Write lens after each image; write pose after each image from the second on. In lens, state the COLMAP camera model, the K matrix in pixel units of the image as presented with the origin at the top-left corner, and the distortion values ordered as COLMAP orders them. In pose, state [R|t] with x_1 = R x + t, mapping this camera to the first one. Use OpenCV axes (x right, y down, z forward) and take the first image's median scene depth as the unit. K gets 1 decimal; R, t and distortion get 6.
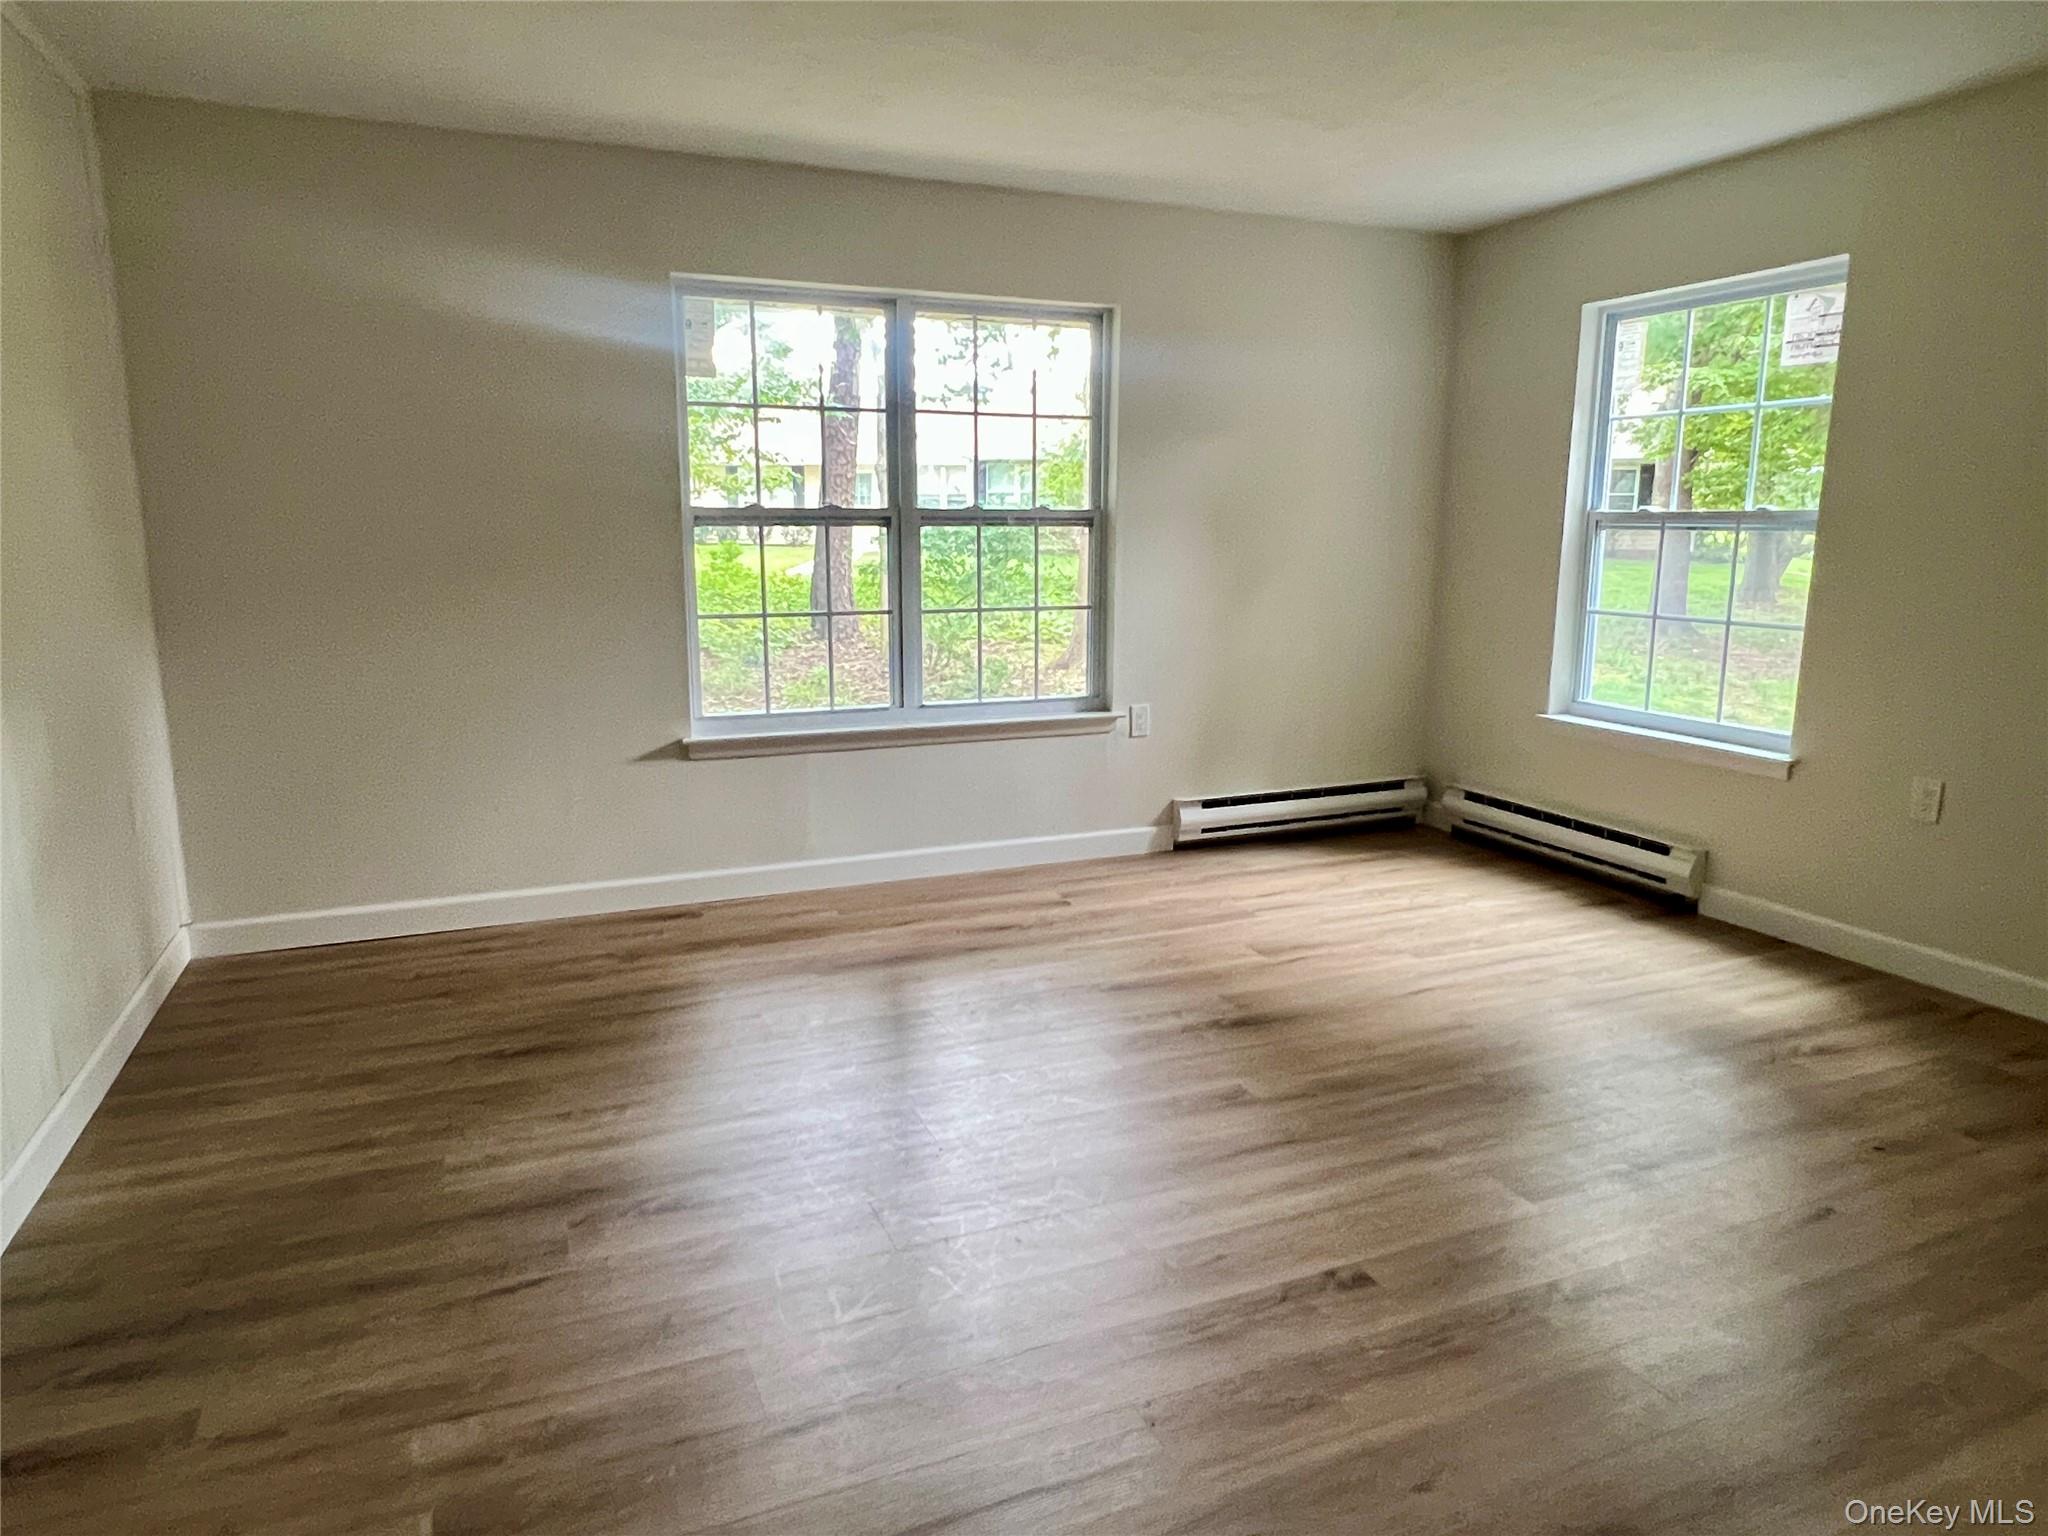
lens RADIAL K [[1284.1, 0, 1024.8], [0, 1284.1, 768.4], [0, 0, 1]] dist [0.006532, 0.001325]
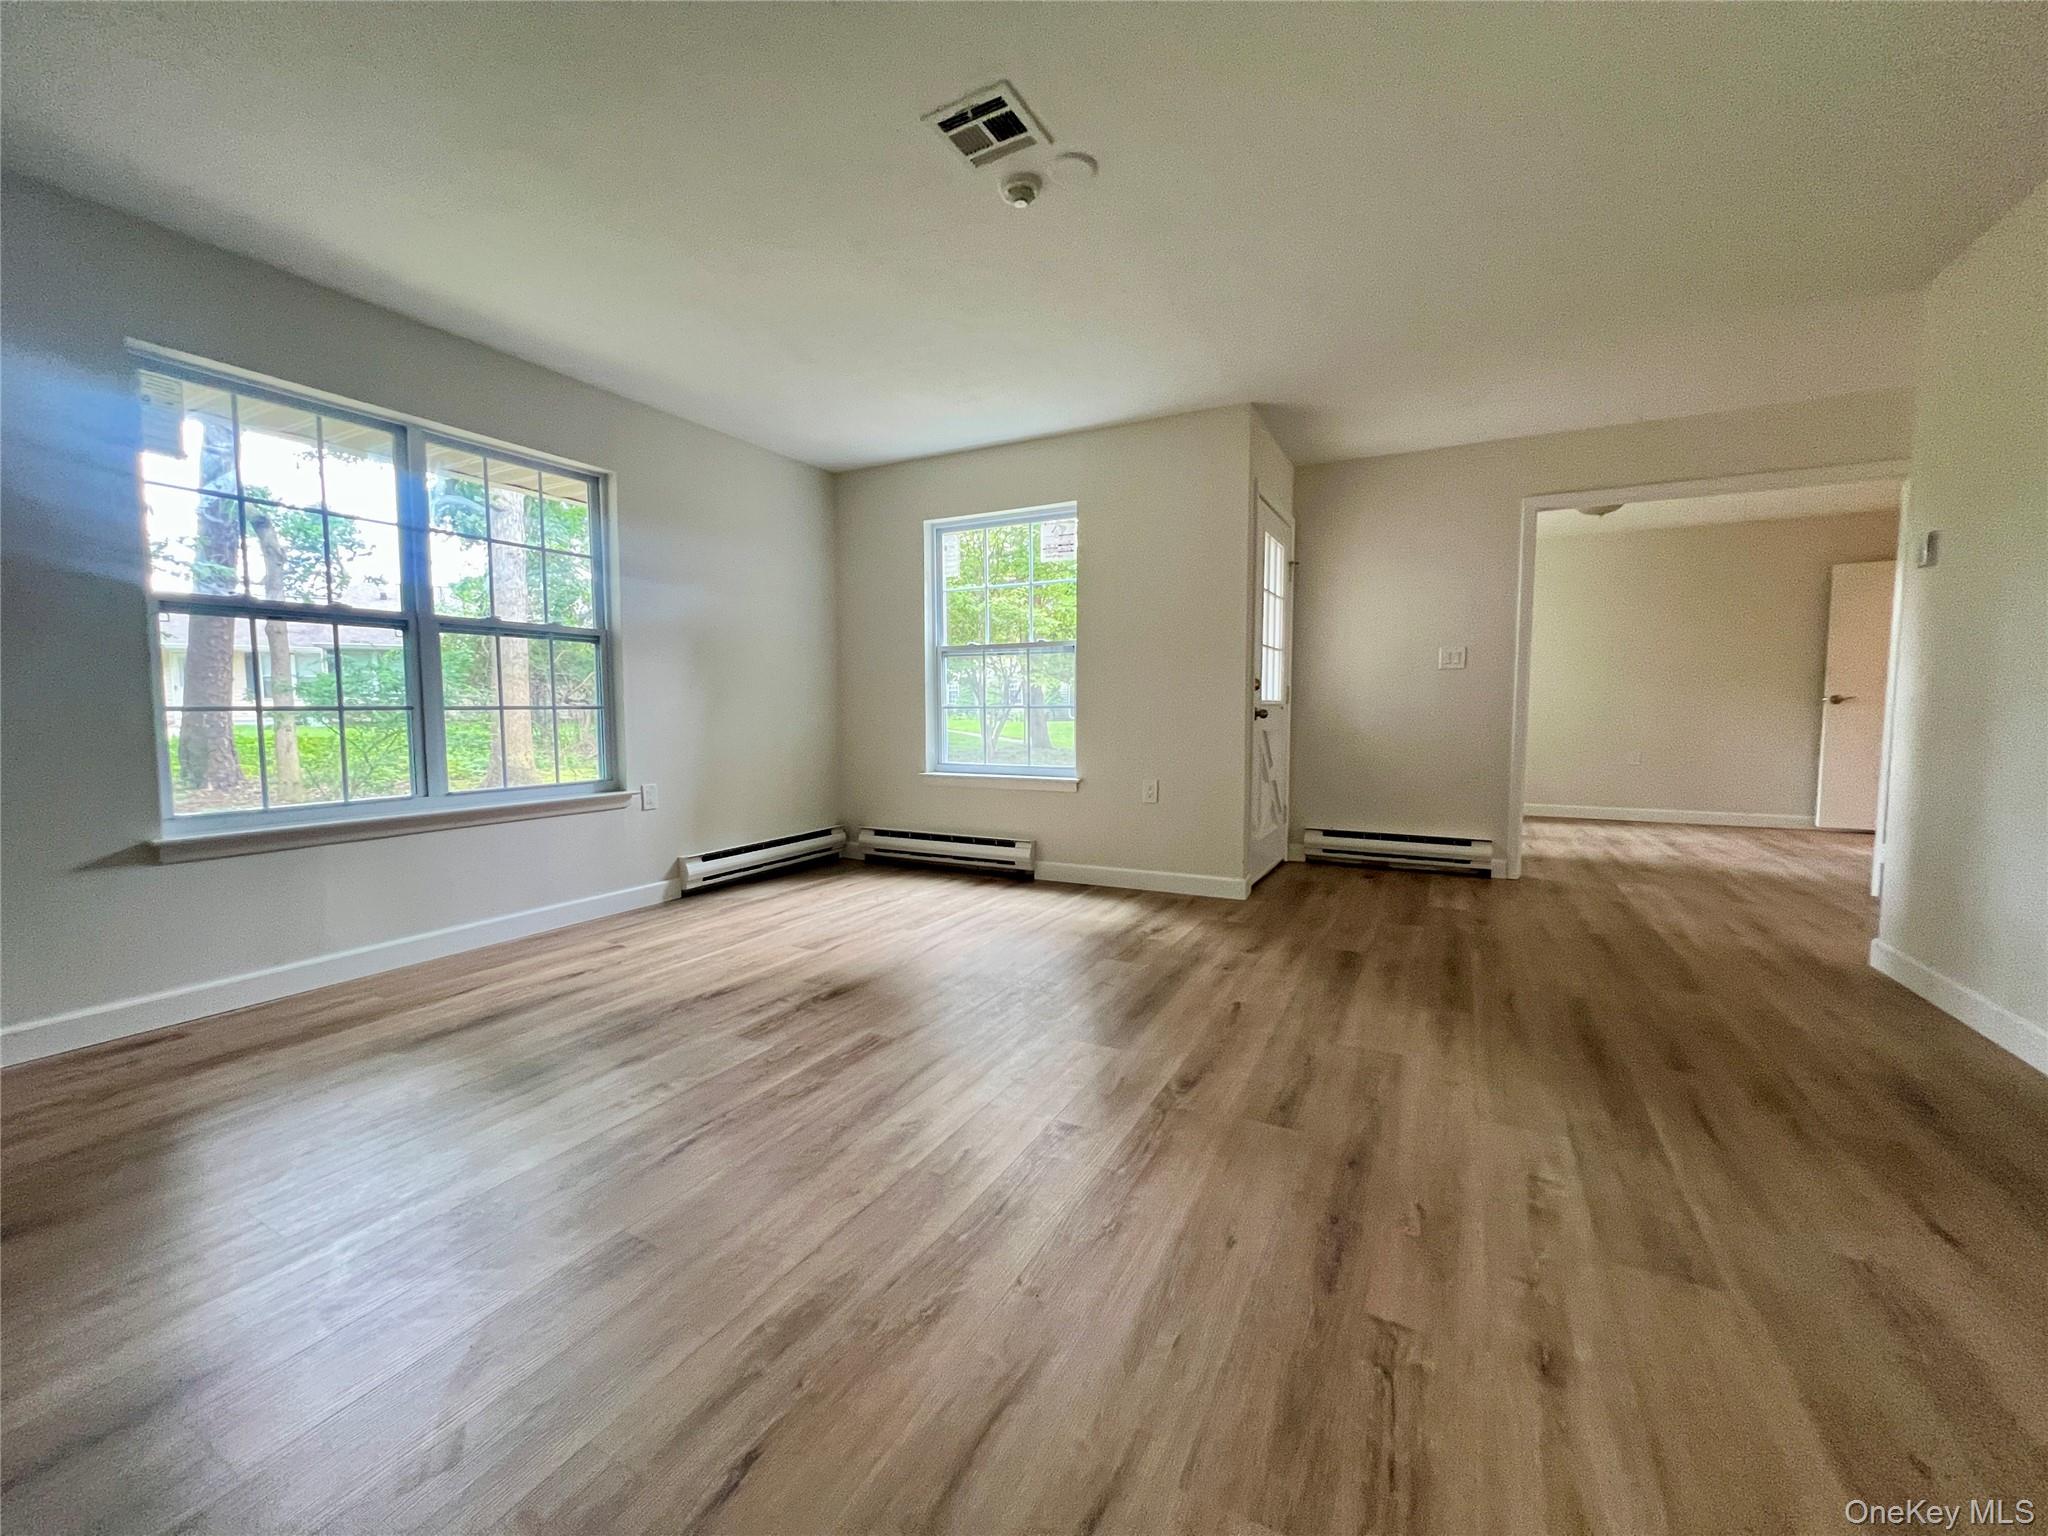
lens RADIAL K [[822.1, 0, 1026.9], [0, 822.1, 756.7], [0, 0, 1]] dist [-0.000065, 0.000892]
pose [[0.775571, -0.046360, 0.629556, -0.147022], [0.126720, 0.988433, -0.083324, 0.043565], [-0.618410, 0.144401, 0.772474, 0.163506]]
